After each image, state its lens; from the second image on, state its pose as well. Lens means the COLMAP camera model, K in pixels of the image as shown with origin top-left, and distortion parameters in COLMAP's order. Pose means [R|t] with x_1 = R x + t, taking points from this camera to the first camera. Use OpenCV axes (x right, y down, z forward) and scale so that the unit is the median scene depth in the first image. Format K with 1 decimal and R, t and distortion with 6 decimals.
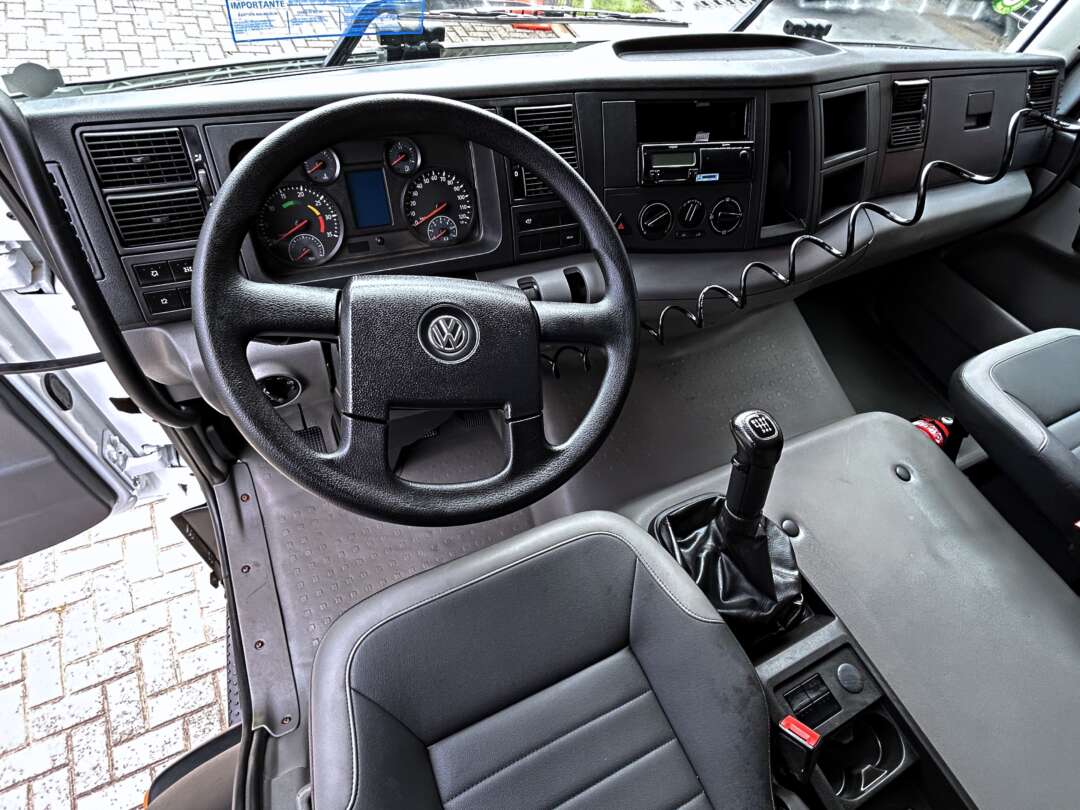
lens RADIAL K [[569.7, 0, 540.0], [0, 569.7, 405.0], [0, 0, 1]] dist [-0.001836, -0.000179]
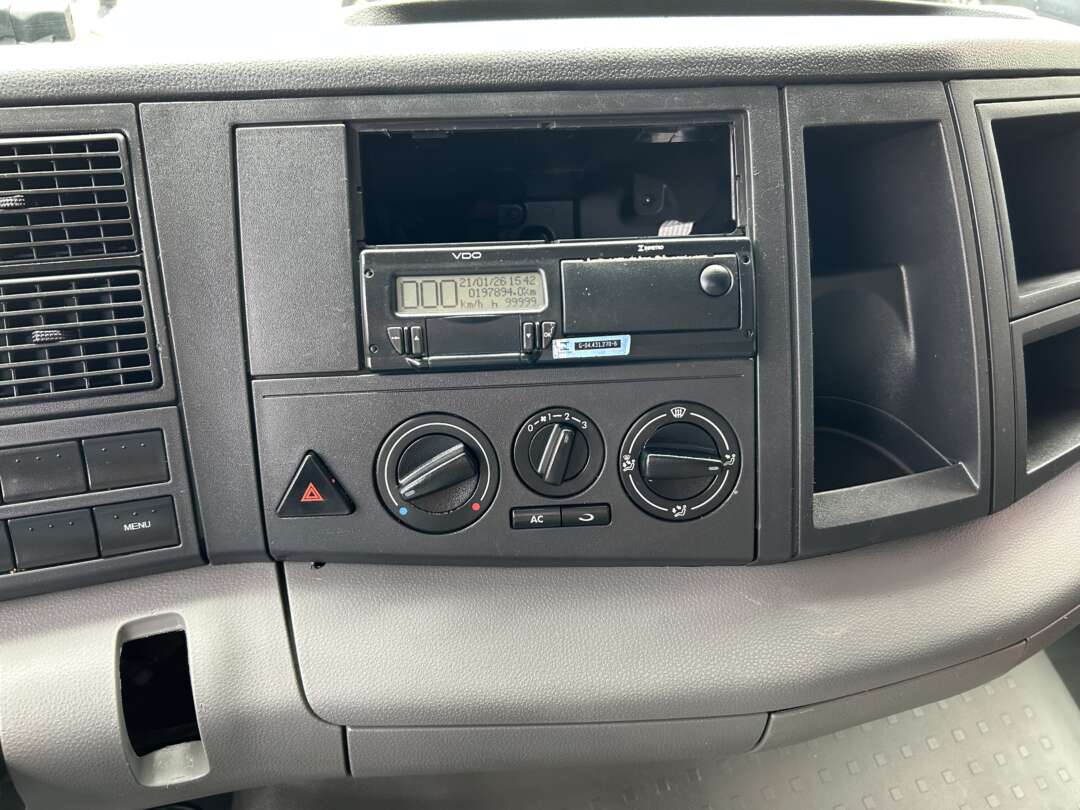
lens RADIAL K [[870.9, 0, 540.0], [0, 870.9, 405.0], [0, 0, 1]] dist [0.025909, -0.004031]
pose [[0.991034, 0.022854, -0.131640, 0.329053], [-0.055489, 0.966676, -0.249916, -0.251971], [0.121542, 0.254980, 0.959277, 0.558142]]
